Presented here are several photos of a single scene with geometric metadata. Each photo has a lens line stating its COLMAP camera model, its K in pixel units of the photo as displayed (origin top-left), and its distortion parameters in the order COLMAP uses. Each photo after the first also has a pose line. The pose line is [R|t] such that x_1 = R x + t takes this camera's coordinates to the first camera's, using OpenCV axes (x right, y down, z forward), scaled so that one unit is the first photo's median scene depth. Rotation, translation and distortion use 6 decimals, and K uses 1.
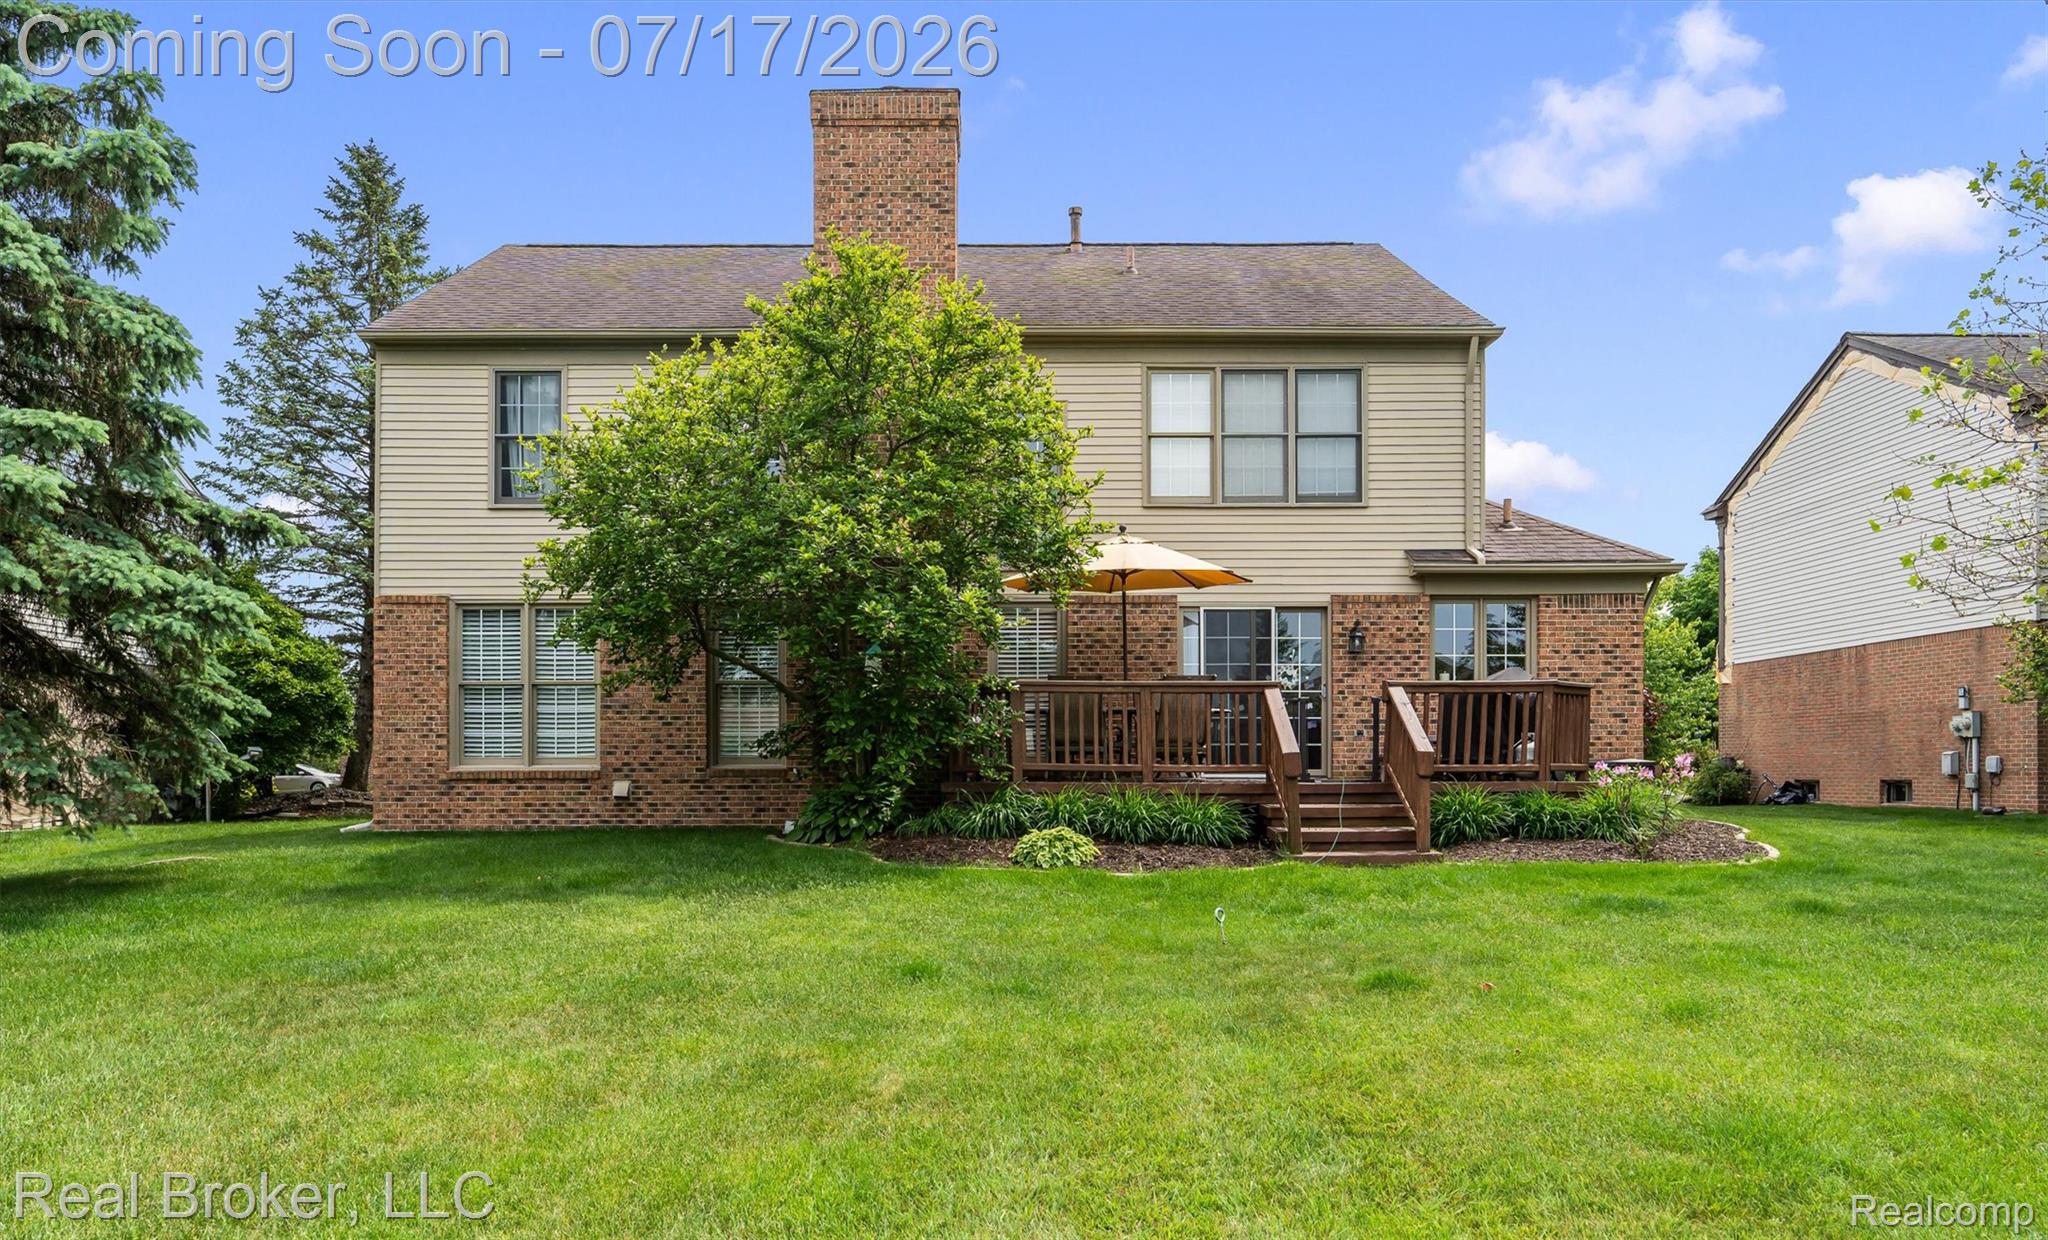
lens RADIAL K [[969.7, 0, 1024.0], [0, 969.7, 772.7], [0, 0, 1]] dist [-0.003456, -0.000341]
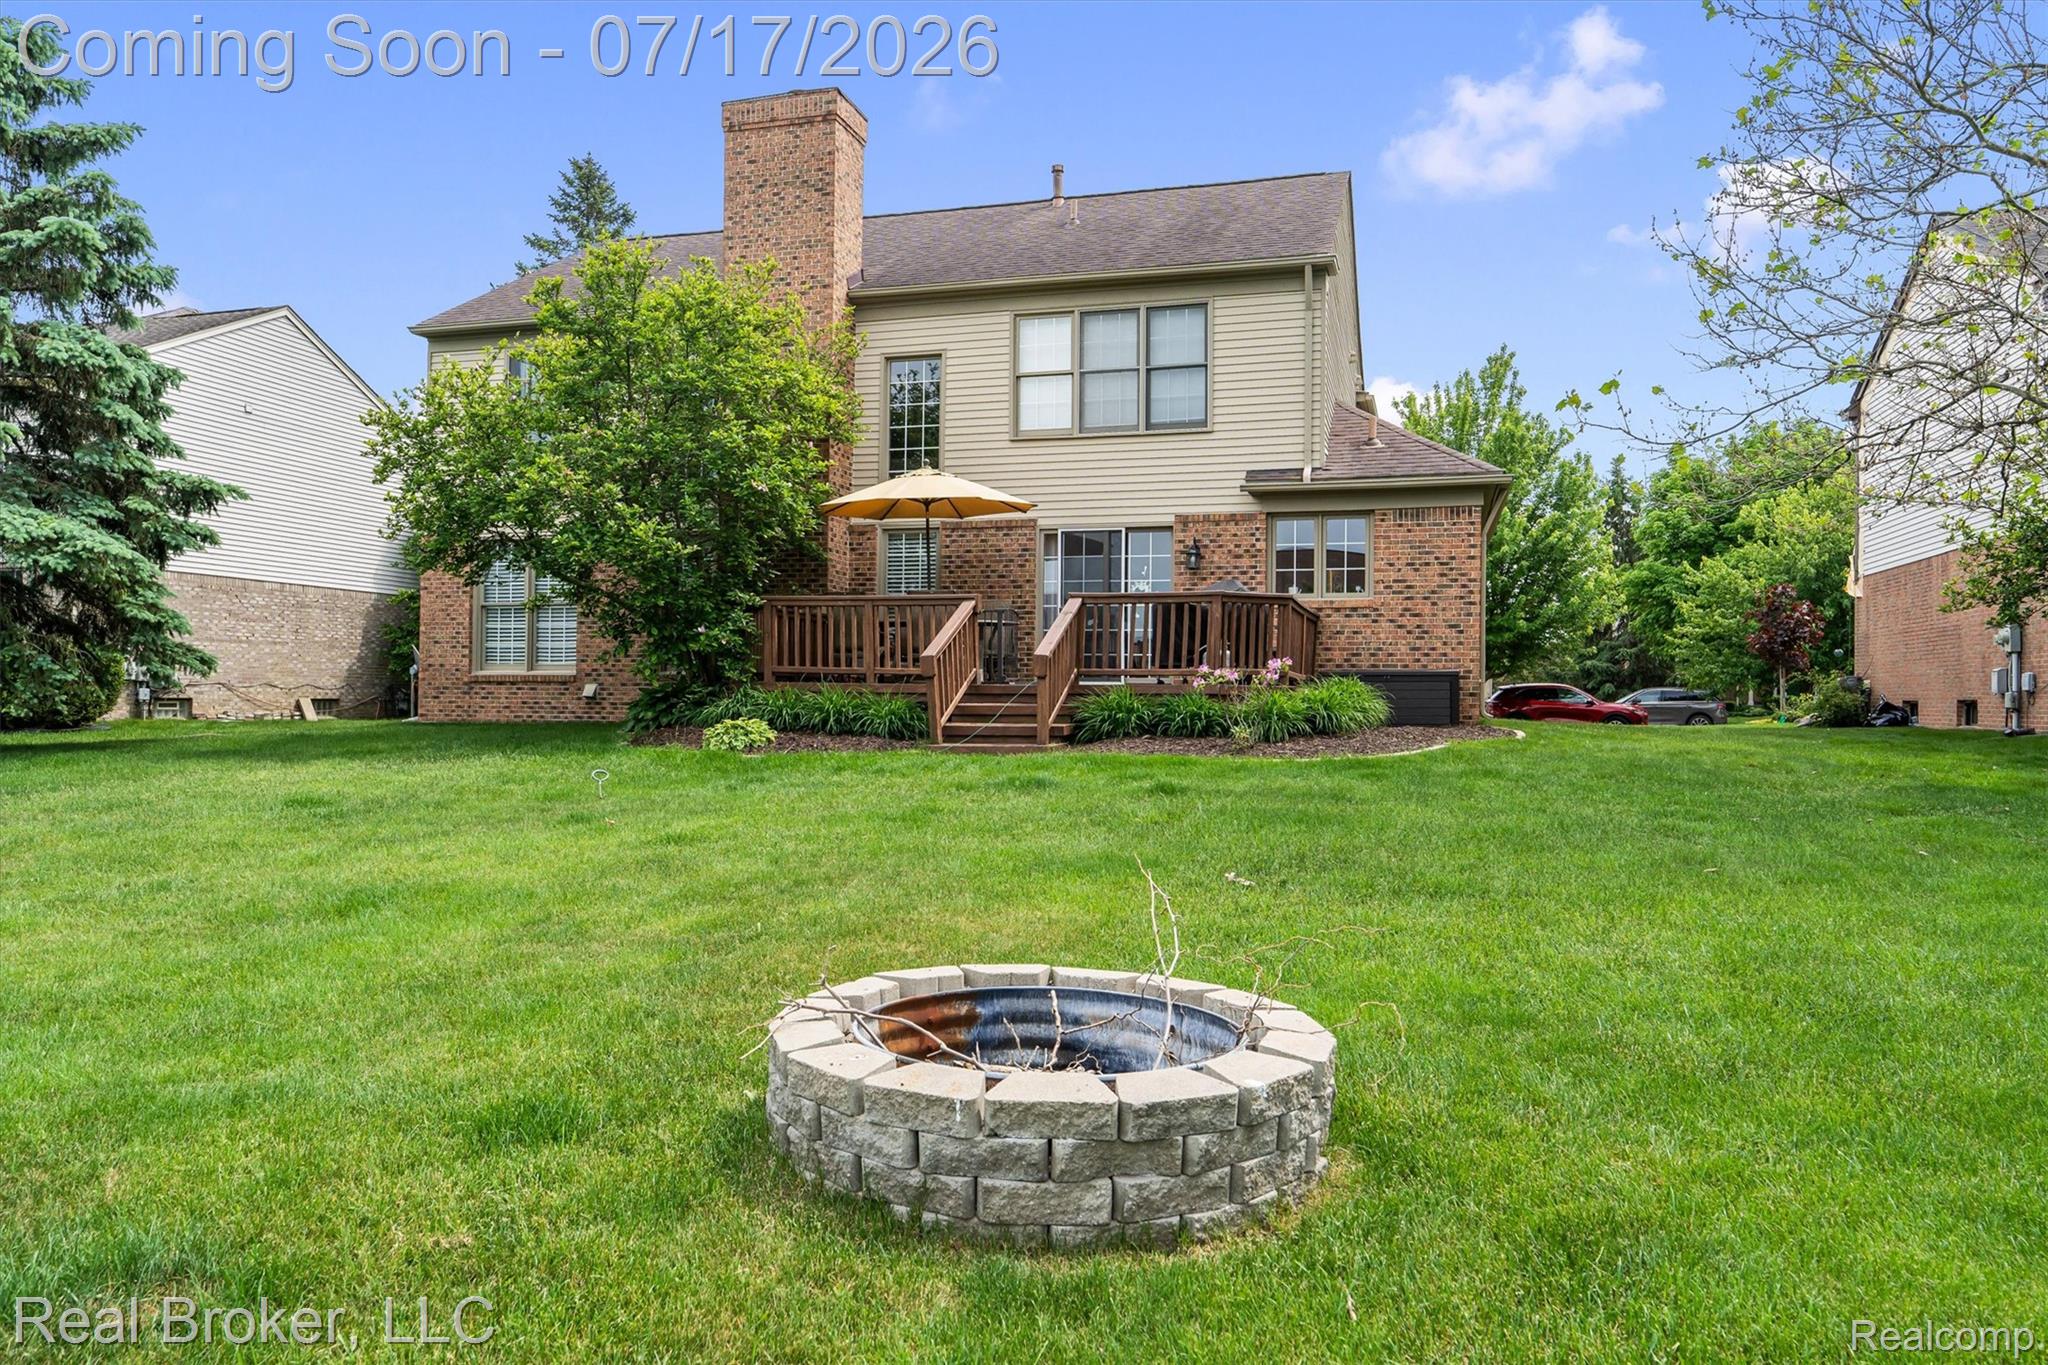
lens RADIAL K [[919.0, 0, 1024.0], [0, 919.0, 682.5], [0, 0, 1]] dist [-0.004445, -0.000650]
pose [[0.982028, 0.007768, -0.188576, 0.342500], [-0.009215, 0.999934, -0.006795, 0.010009], [0.188510, 0.008411, 0.982035, -0.027159]]
